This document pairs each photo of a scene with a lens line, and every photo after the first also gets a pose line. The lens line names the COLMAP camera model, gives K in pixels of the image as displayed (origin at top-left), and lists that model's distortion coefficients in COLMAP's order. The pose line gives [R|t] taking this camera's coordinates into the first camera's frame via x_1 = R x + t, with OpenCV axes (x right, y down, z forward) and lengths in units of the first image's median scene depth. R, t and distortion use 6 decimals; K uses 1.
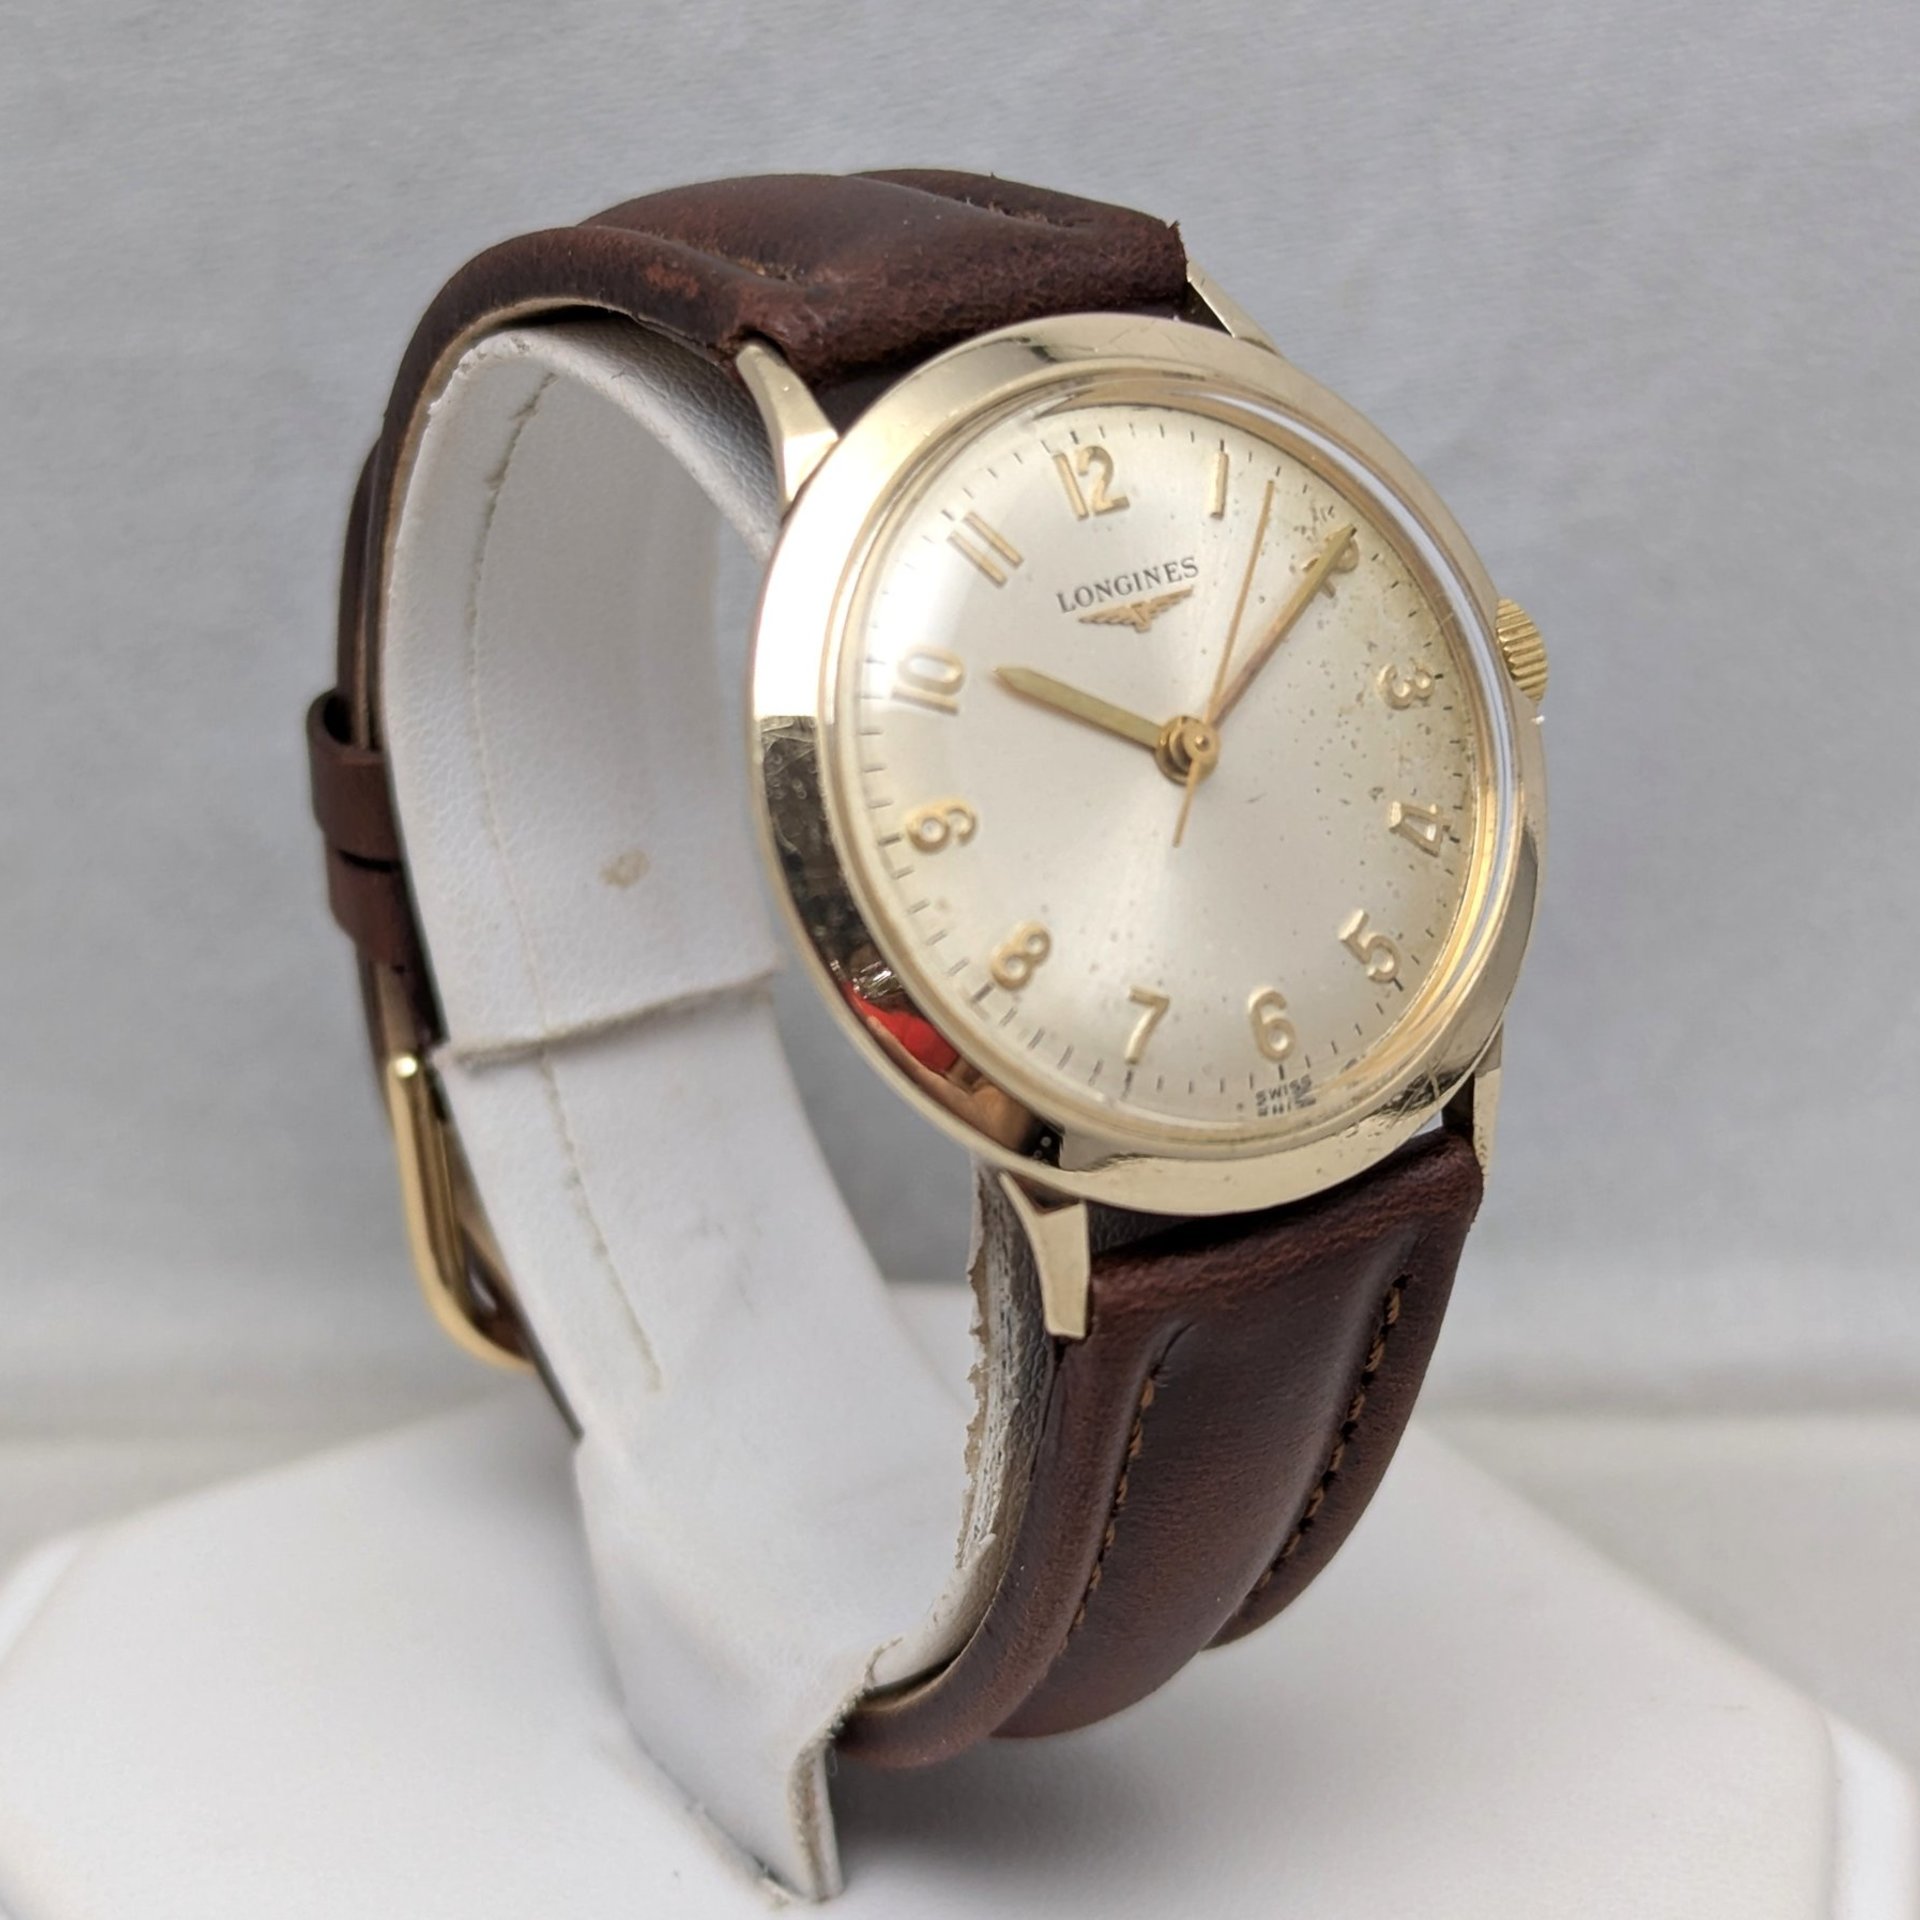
lens RADIAL K [[4412.2, 0, 960.0], [0, 4412.2, 960.0], [0, 0, 1]] dist [0.354036, -0.259967]
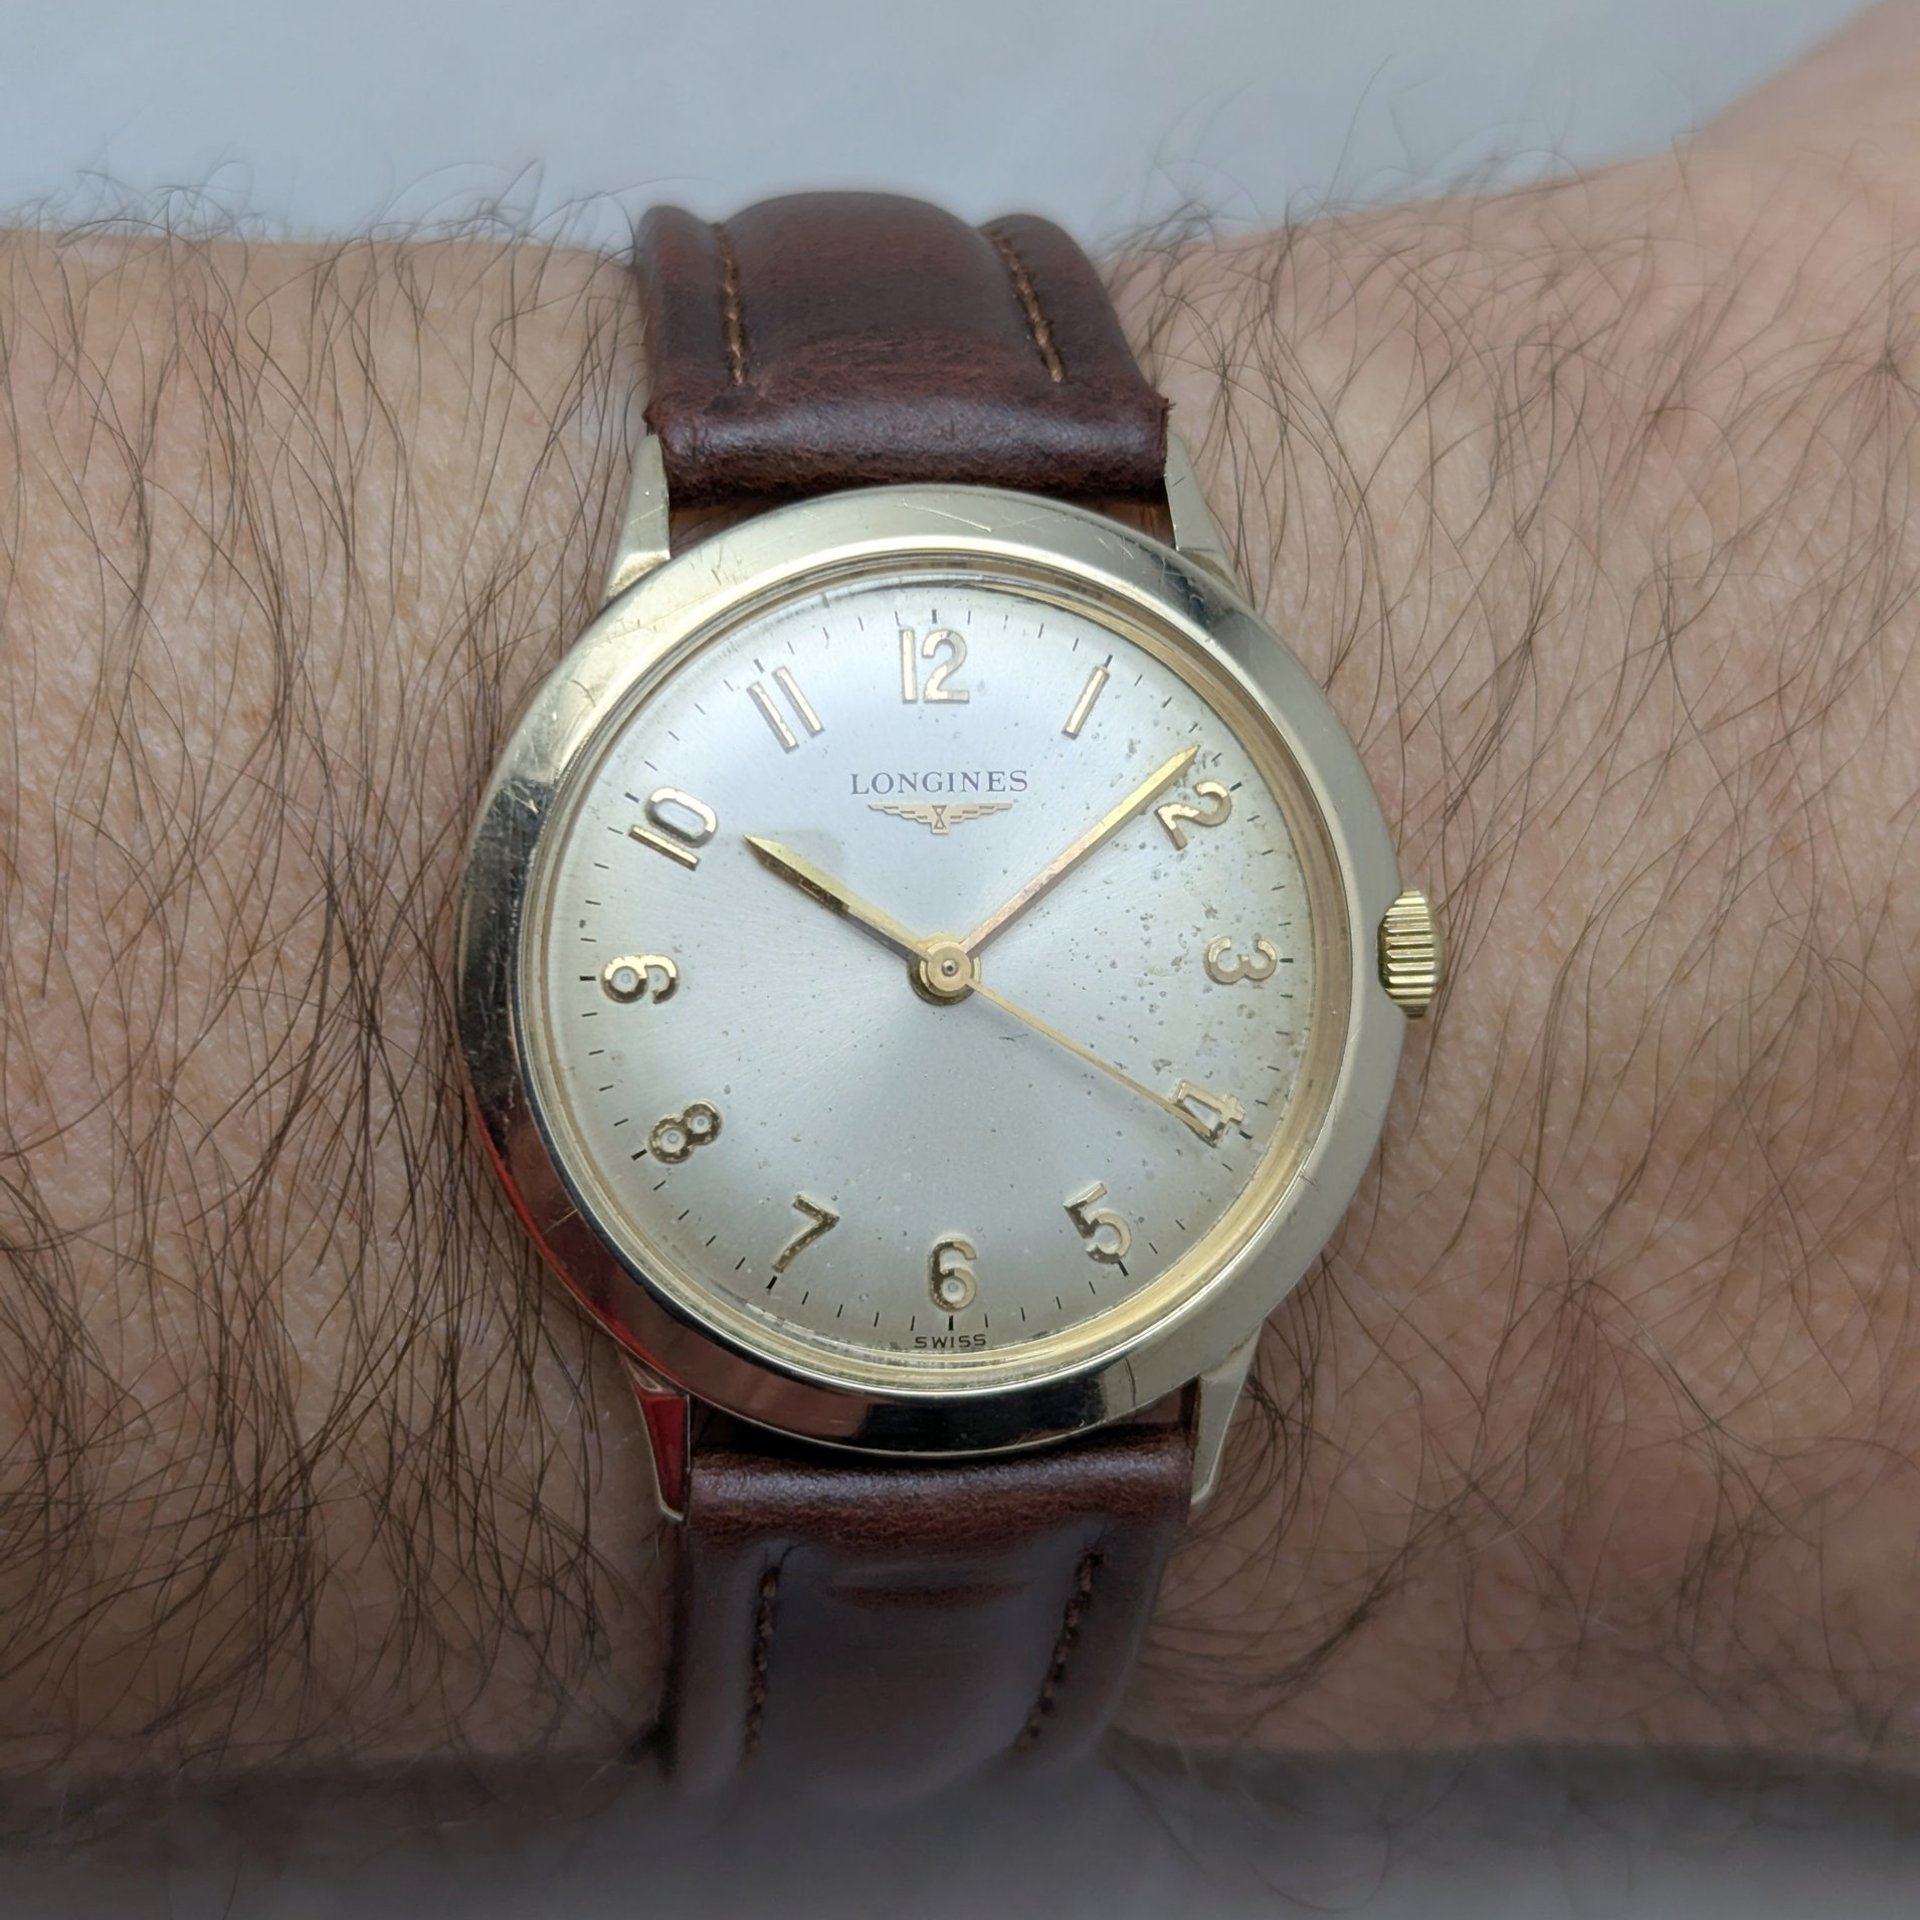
lens RADIAL K [[4412.2, 0, 960.0], [0, 4412.2, 960.0], [0, 0, 1]] dist [0.354036, -0.259967]
pose [[0.906162, 0.283045, -0.314254, 0.346620], [-0.260940, 0.958922, 0.111259, -0.153615], [0.332837, -0.018817, 0.942797, 0.112463]]
